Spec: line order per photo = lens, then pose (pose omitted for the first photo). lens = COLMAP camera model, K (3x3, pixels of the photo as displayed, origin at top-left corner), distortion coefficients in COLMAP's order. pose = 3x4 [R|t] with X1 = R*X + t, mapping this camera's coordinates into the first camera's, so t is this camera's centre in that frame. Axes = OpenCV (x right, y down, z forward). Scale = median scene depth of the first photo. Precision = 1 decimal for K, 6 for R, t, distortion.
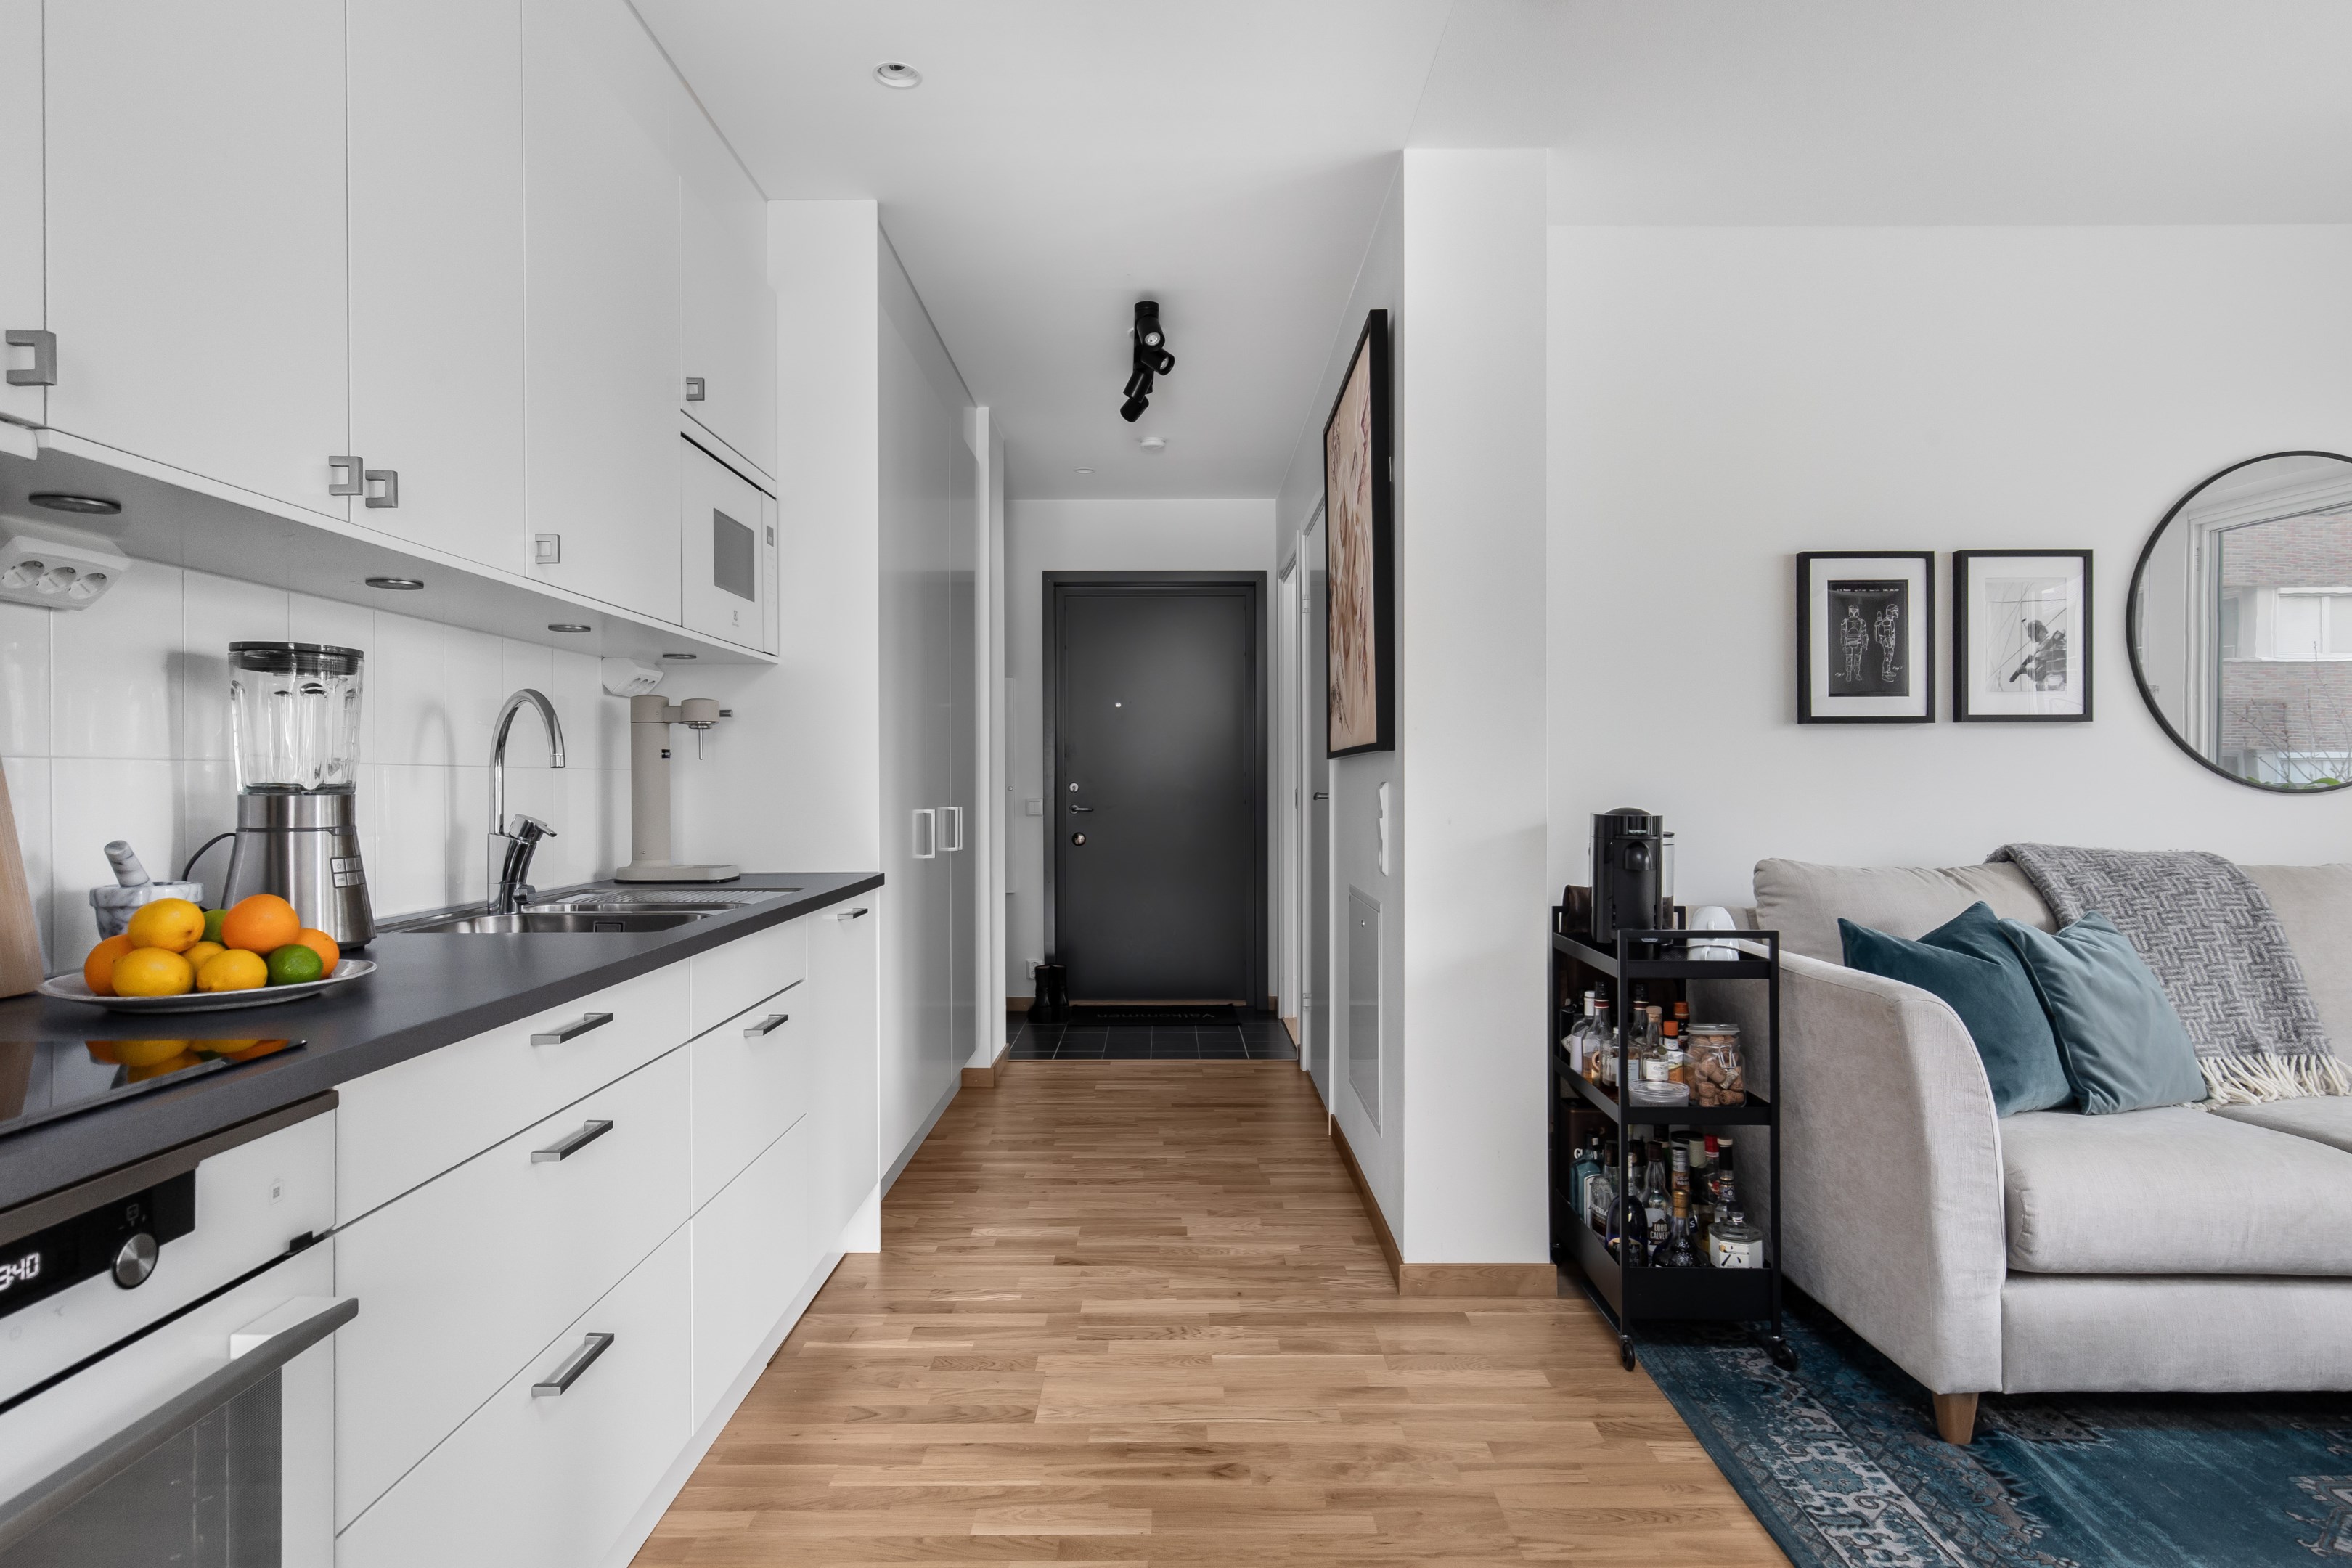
lens RADIAL K [[1293.5, 0, 1168.2], [0, 1293.5, 784.3], [0, 0, 1]] dist [0.000242, 0.000346]
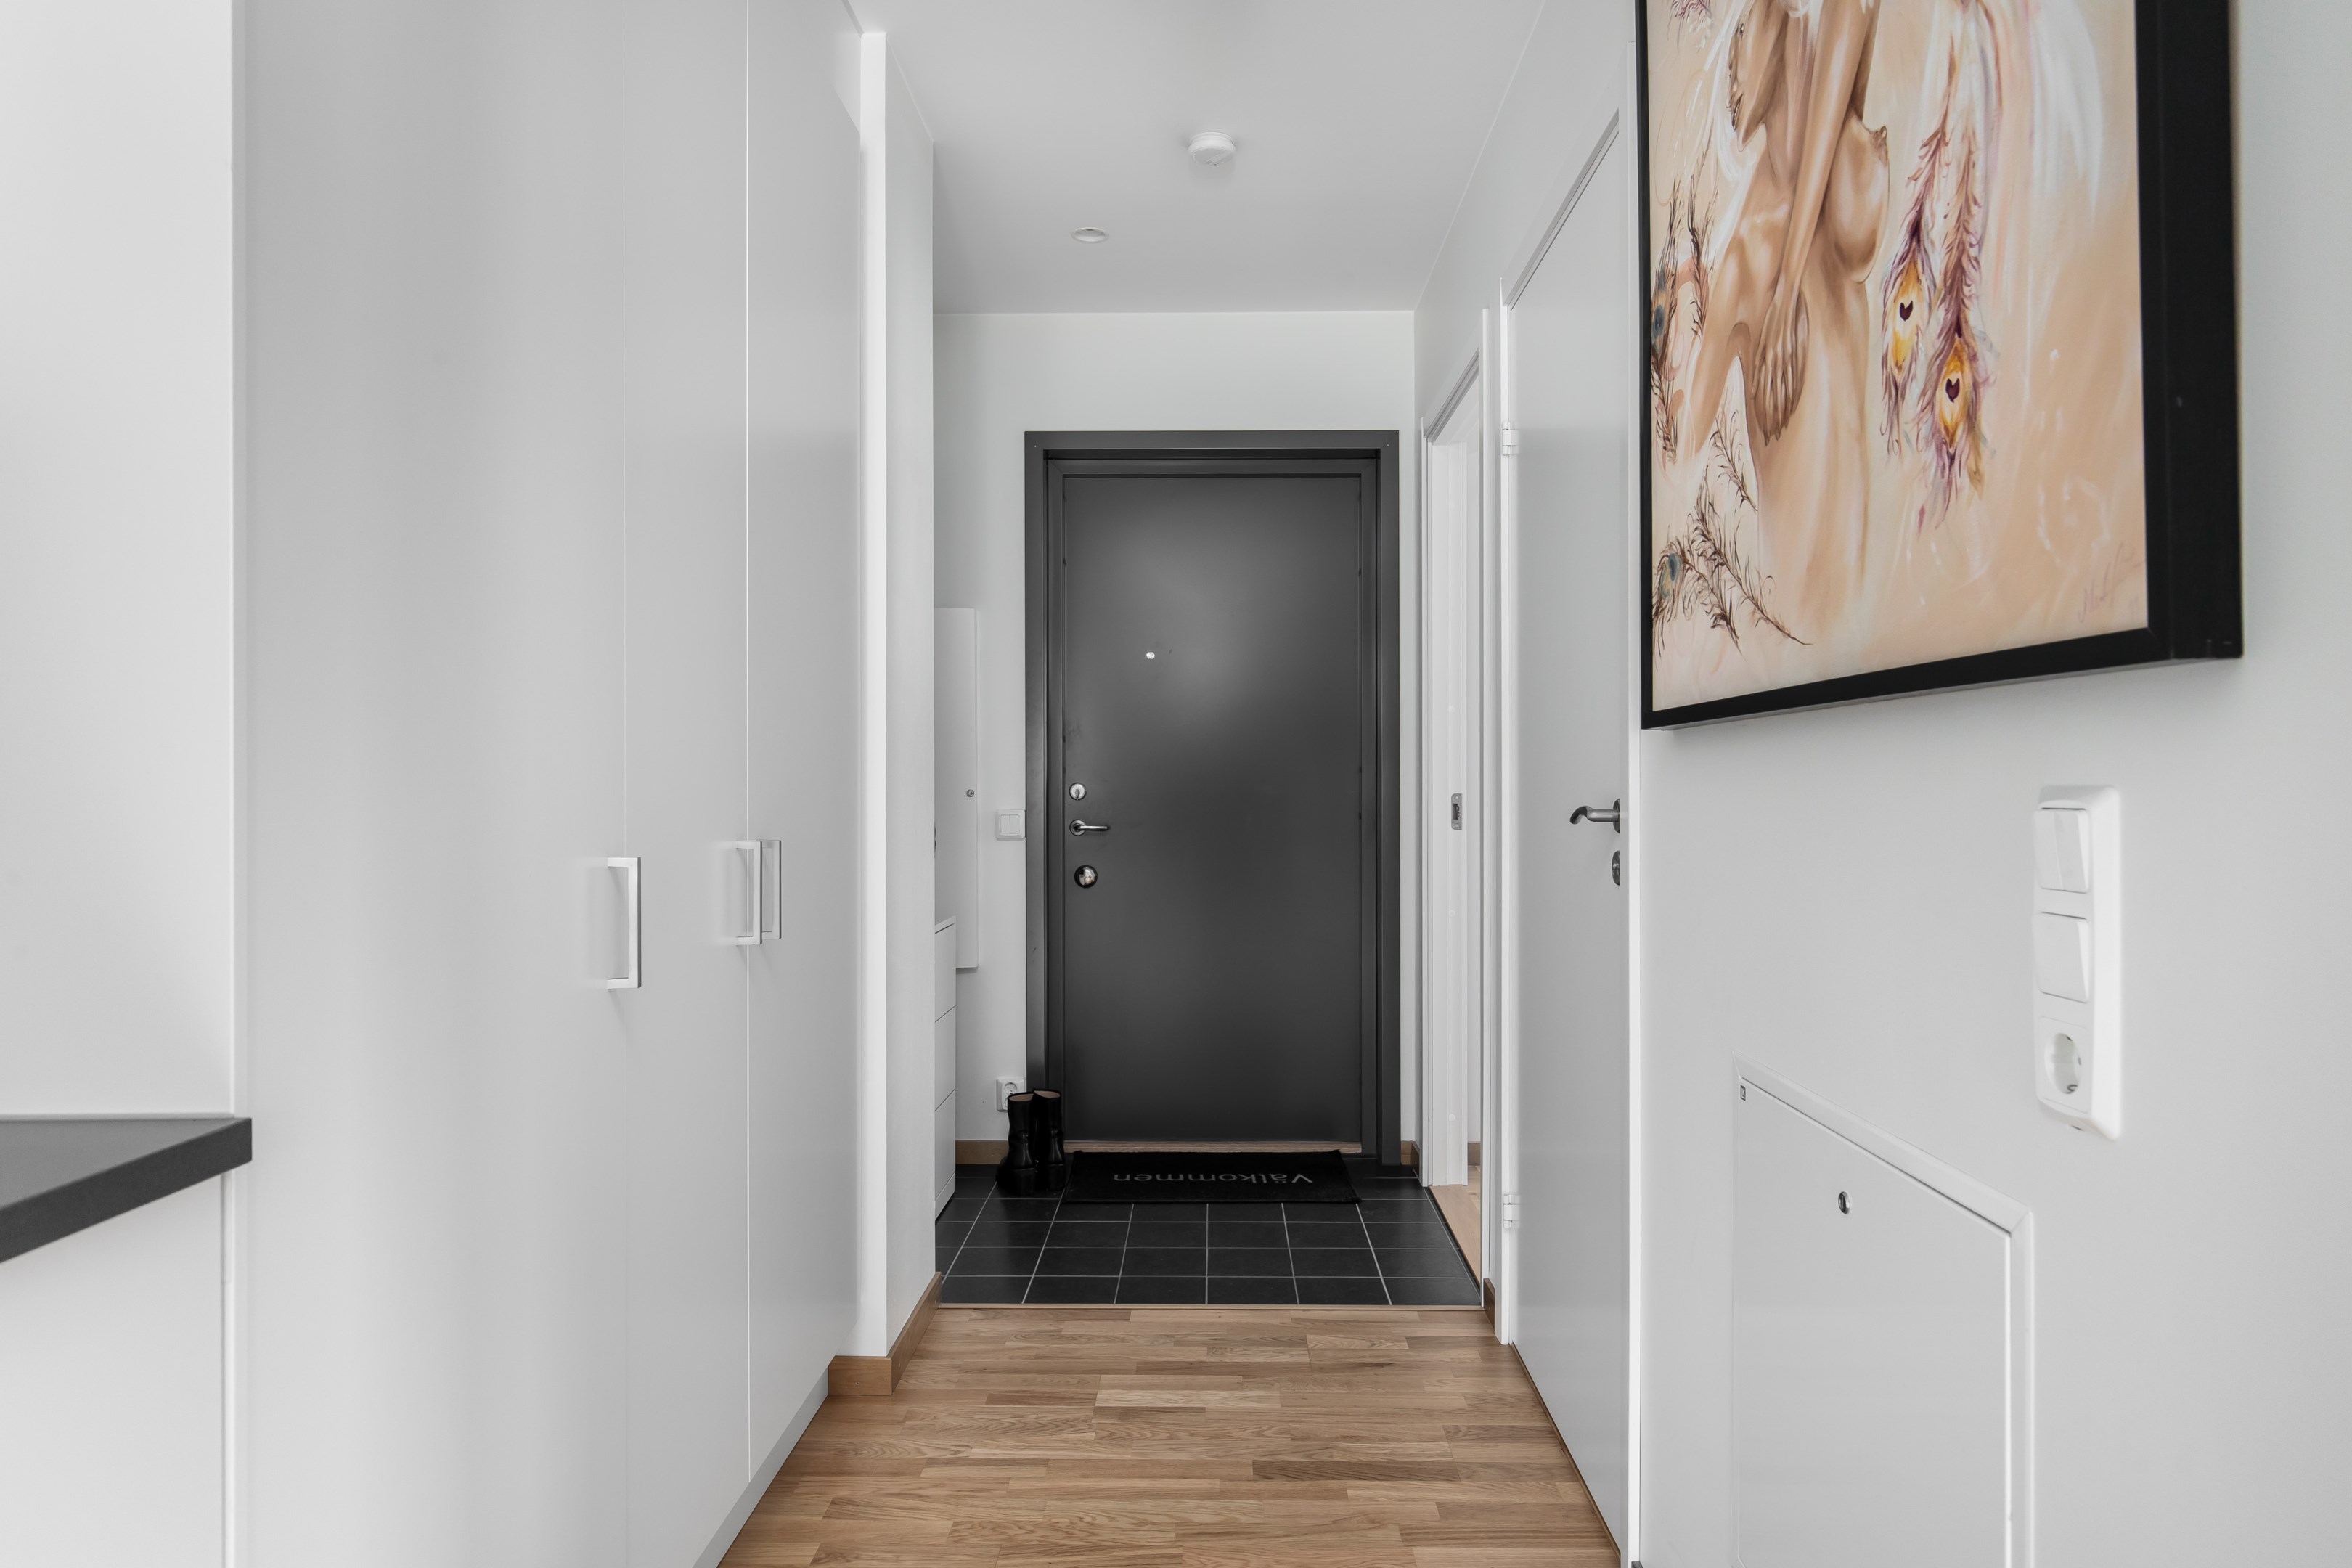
lens RADIAL K [[1486.9, 0, 1177.6], [0, 1486.9, 780.1], [0, 0, 1]] dist [0.006302, -0.001332]
pose [[0.999631, 0.001396, -0.027112, -0.009263], [-0.001461, 0.999996, -0.002407, -0.001372], [0.027109, 0.002446, 0.999629, 0.394018]]
